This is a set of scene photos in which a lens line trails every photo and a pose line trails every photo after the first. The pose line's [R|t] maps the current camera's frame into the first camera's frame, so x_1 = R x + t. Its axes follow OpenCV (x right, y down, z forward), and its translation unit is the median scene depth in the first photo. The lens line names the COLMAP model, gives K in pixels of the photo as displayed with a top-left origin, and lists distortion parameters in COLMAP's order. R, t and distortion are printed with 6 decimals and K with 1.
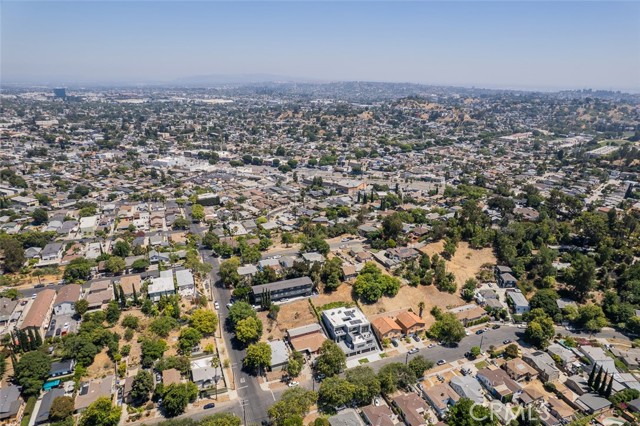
lens RADIAL K [[427.3, 0, 320.0], [0, 427.3, 213.0], [0, 0, 1]] dist [-0.076076, 0.070247]
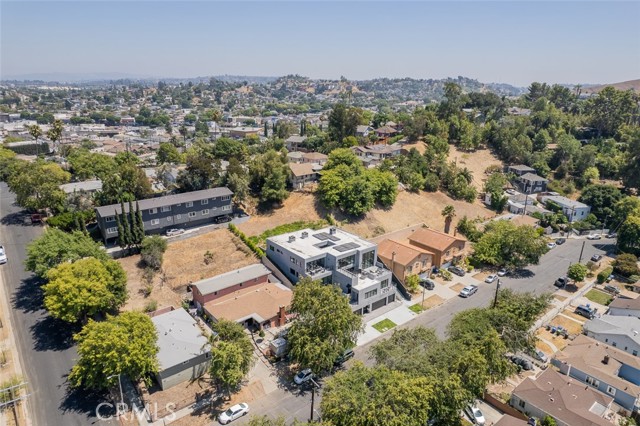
lens RADIAL K [[427.3, 0, 320.0], [0, 427.3, 213.0], [0, 0, 1]] dist [-0.076076, 0.070247]
pose [[0.954691, -0.084469, 0.285361, -0.066247], [0.092718, 0.995572, -0.015500, 0.213424], [-0.282788, 0.041256, 0.958295, 0.541438]]
